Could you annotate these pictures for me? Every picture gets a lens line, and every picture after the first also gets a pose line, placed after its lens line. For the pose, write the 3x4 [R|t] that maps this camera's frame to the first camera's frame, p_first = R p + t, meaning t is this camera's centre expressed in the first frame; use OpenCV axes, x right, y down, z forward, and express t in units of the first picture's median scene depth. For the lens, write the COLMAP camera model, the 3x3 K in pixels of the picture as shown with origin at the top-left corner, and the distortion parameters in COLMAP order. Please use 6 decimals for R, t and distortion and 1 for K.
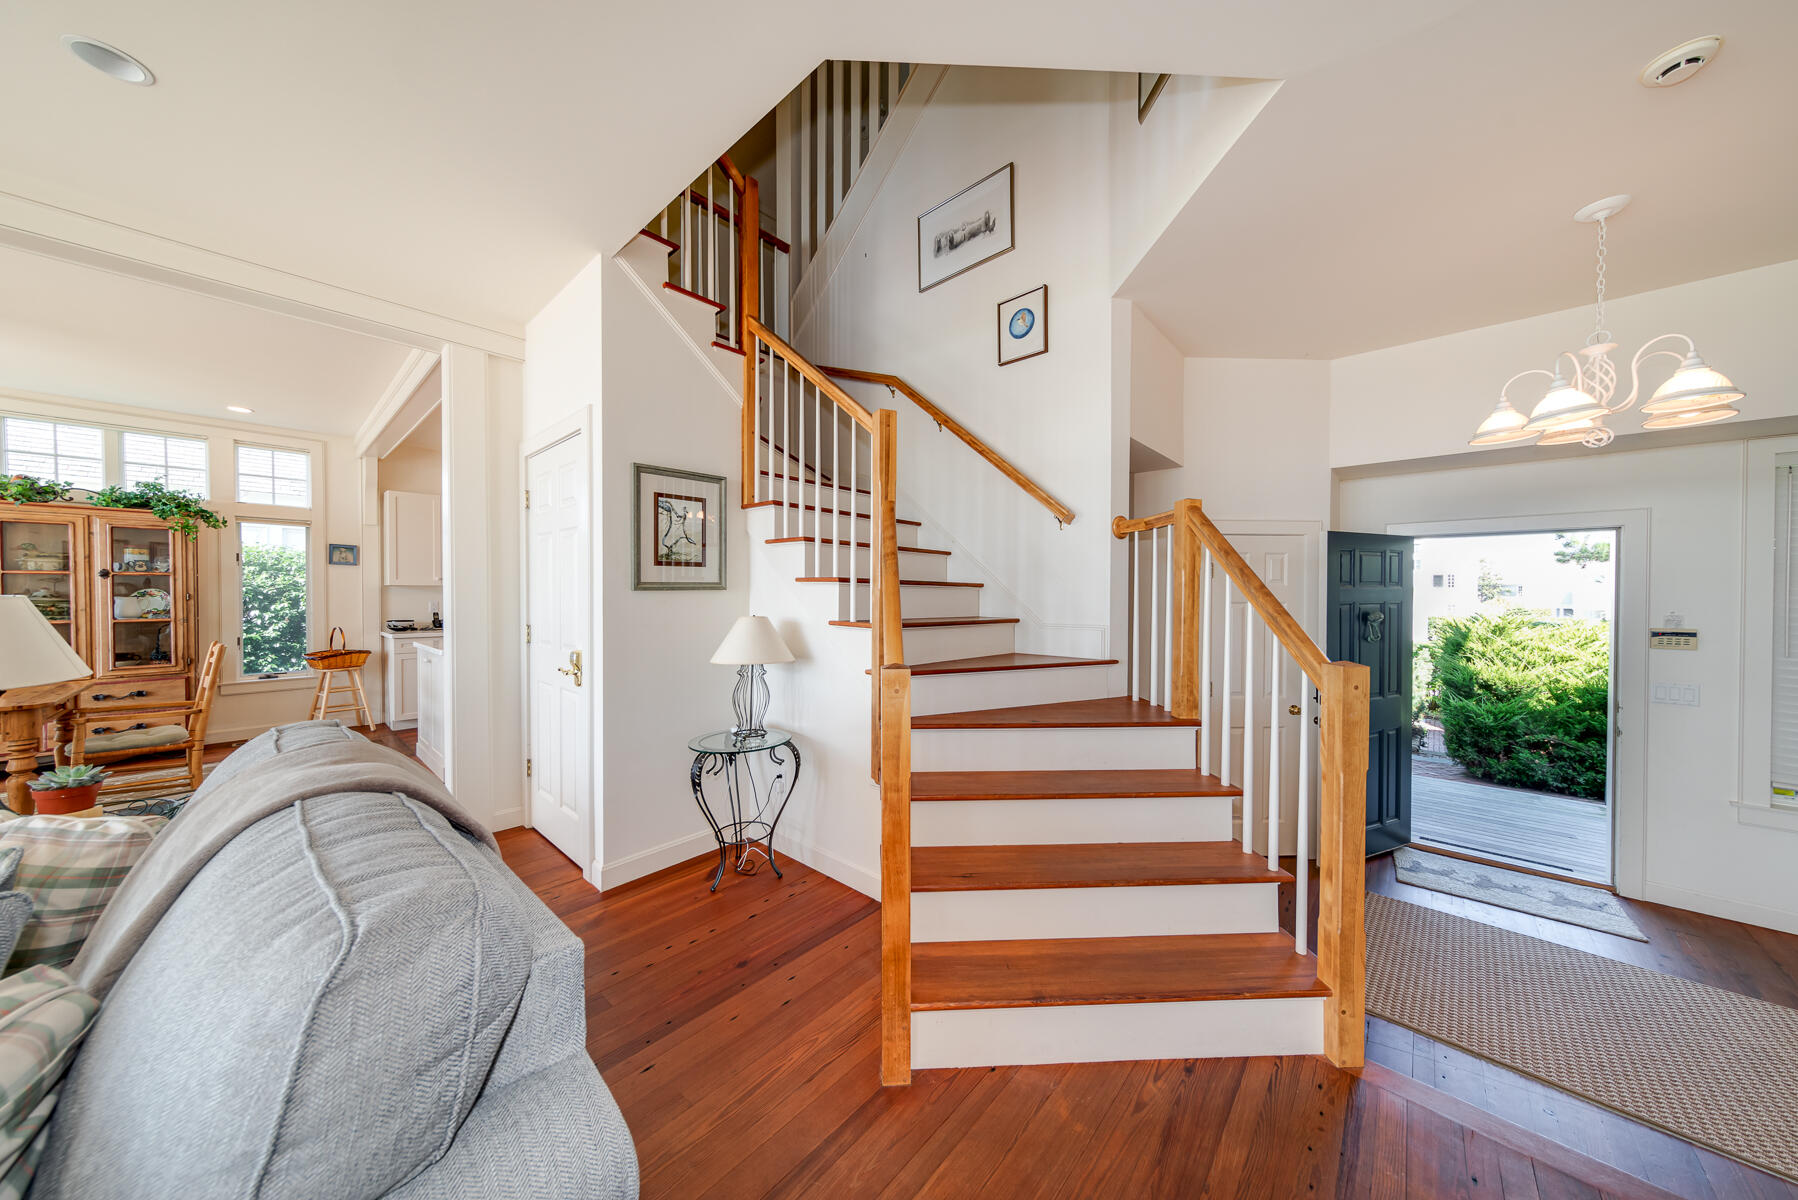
lens RADIAL K [[583.3, 0, 900.4], [0, 583.3, 599.9], [0, 0, 1]] dist [0.000326, 0.000299]
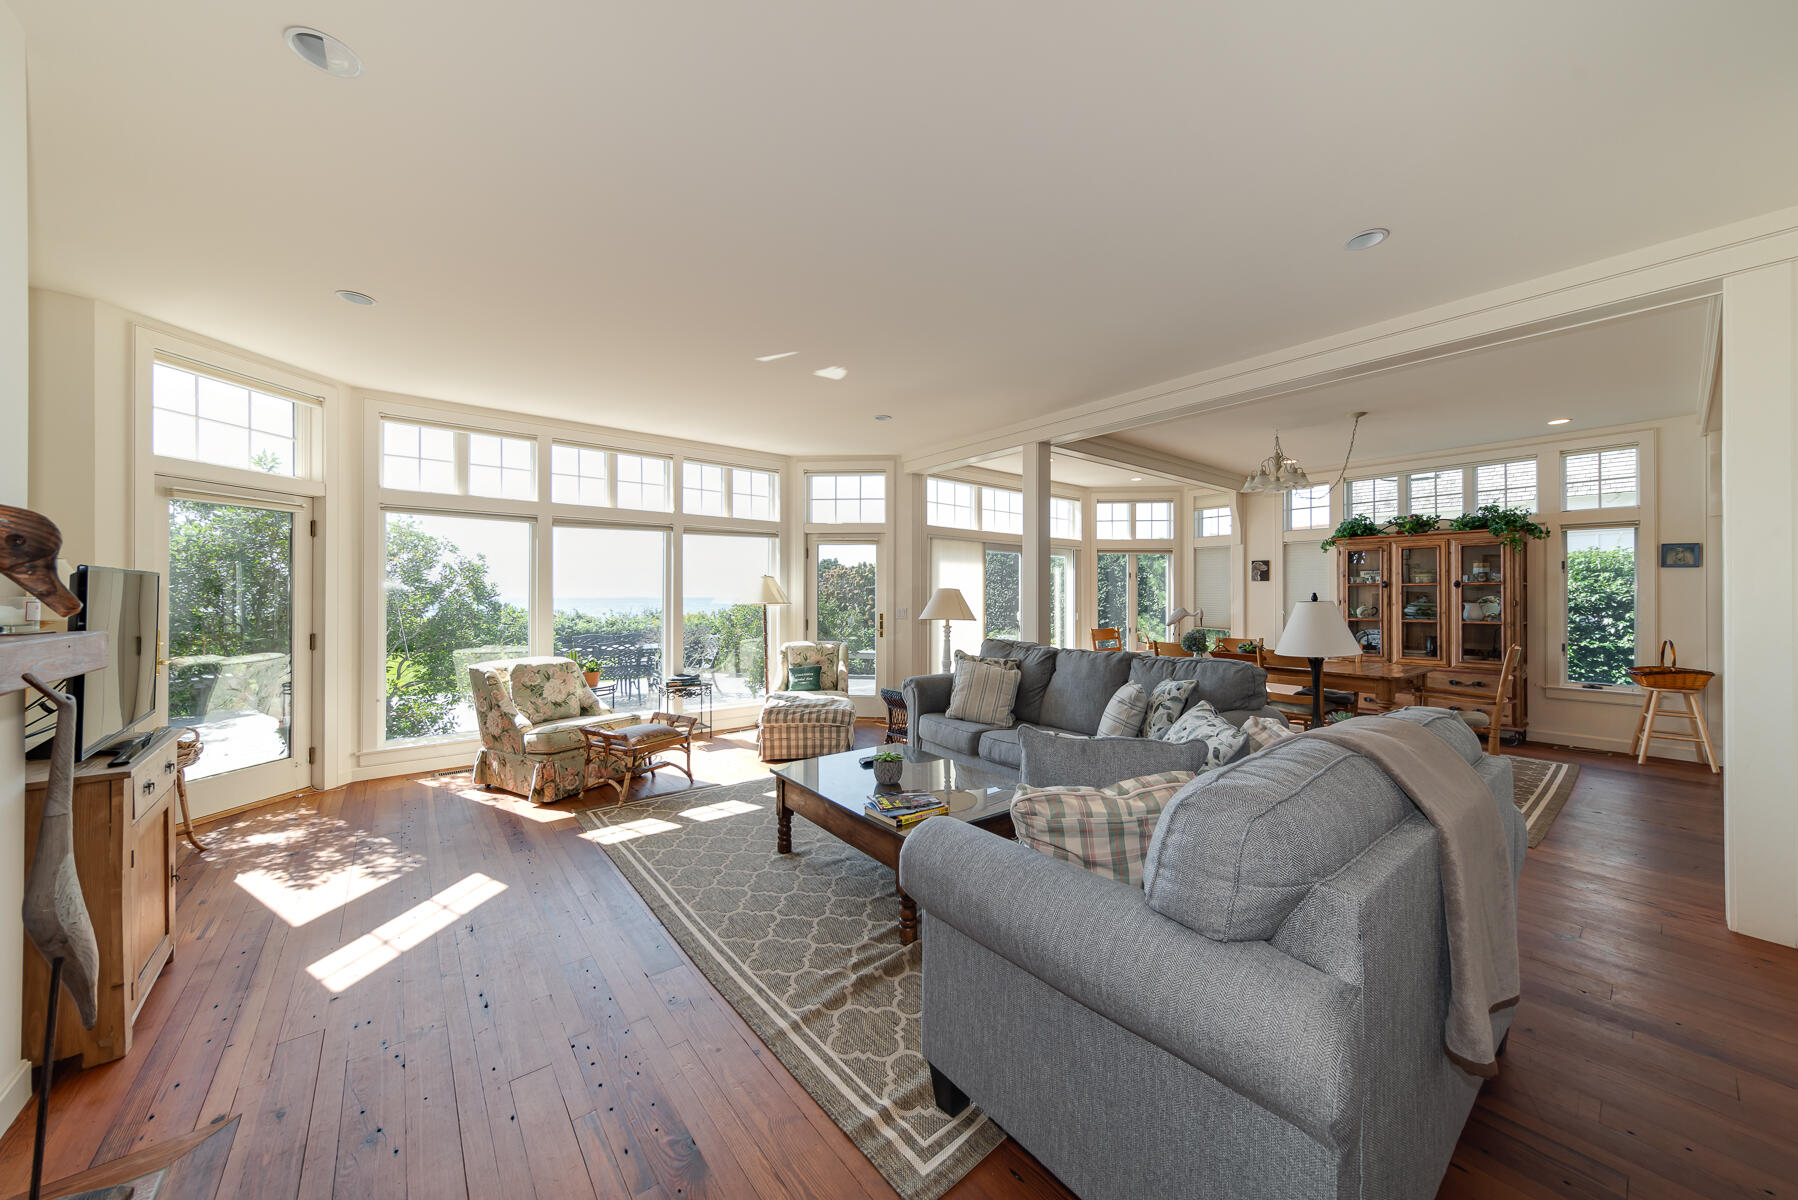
lens RADIAL K [[616.0, 0, 908.5], [0, 616.0, 594.1], [0, 0, 1]] dist [0.003317, -0.000103]
pose [[-0.157177, -0.005170, -0.987557, 0.119664], [-0.015746, 0.999872, -0.002728, -0.001271], [0.987445, 0.015121, -0.157238, 0.039243]]
